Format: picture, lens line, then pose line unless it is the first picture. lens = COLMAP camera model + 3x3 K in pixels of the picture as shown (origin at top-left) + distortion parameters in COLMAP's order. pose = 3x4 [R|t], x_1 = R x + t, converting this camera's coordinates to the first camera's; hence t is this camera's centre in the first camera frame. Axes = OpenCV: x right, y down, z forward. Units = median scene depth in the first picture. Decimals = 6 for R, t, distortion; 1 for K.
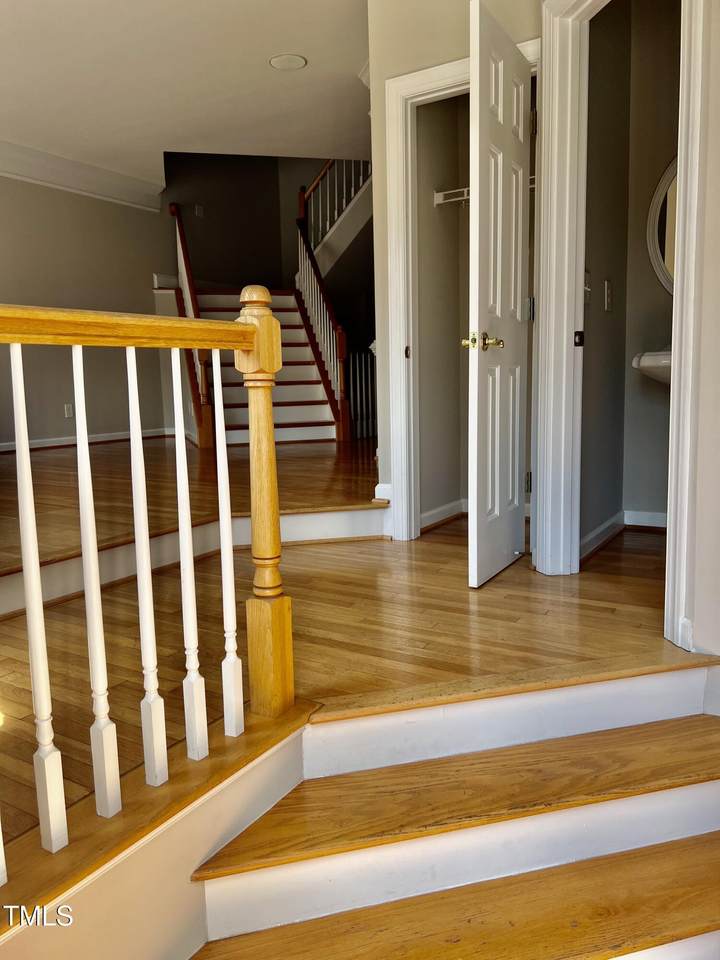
lens RADIAL K [[699.3, 0, 360.0], [0, 699.3, 480.0], [0, 0, 1]] dist [0.035755, -0.078126]
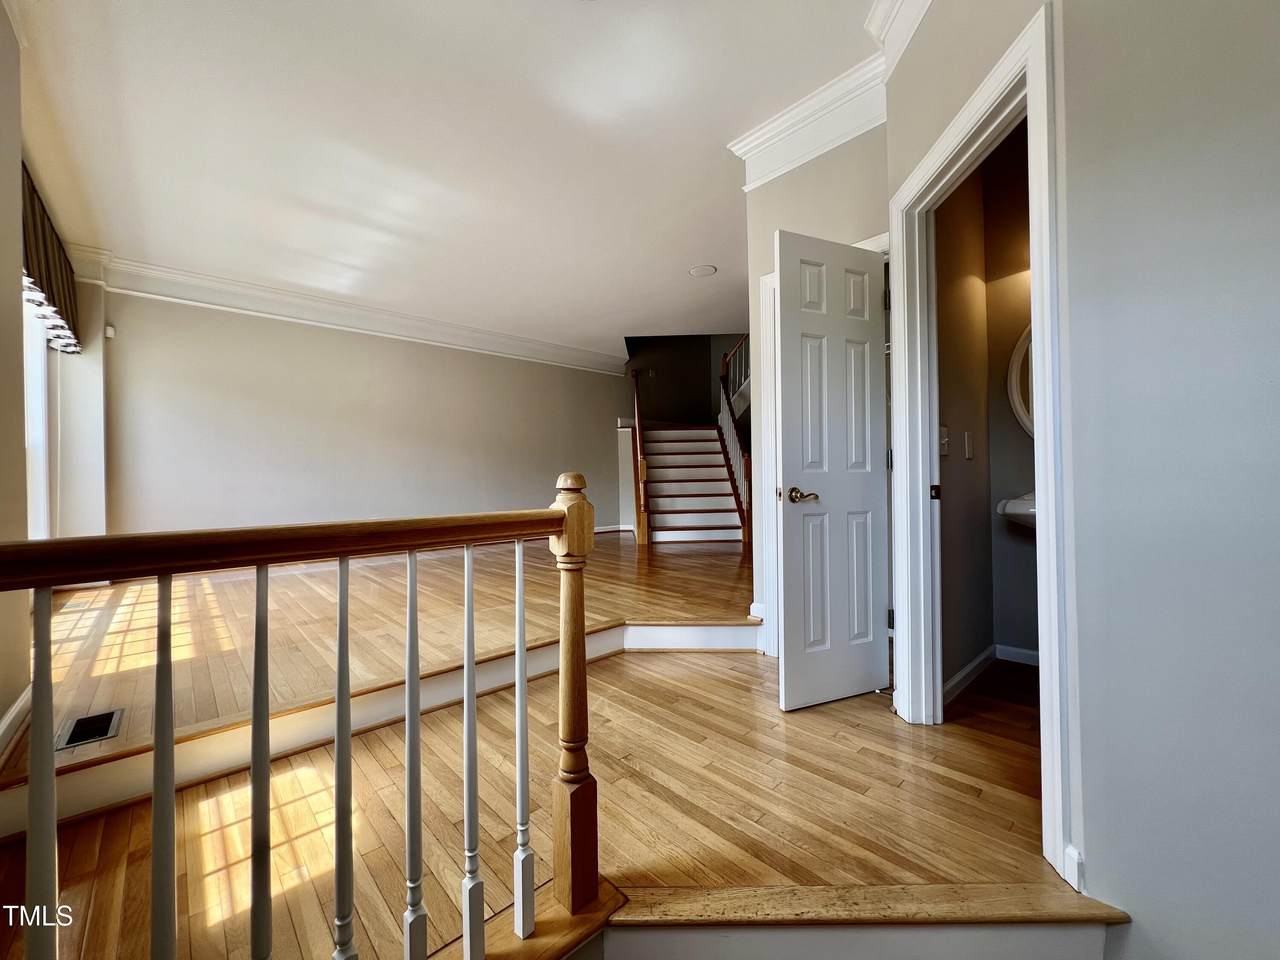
lens RADIAL K [[502.7, 0, 640.0], [0, 502.7, 480.0], [0, 0, 1]] dist [-0.023089, 0.000080]
pose [[0.964339, 0.008258, -0.264541, 0.063638], [-0.046710, 0.989135, -0.139395, -0.070538], [0.260515, 0.146780, 0.954247, 0.131438]]
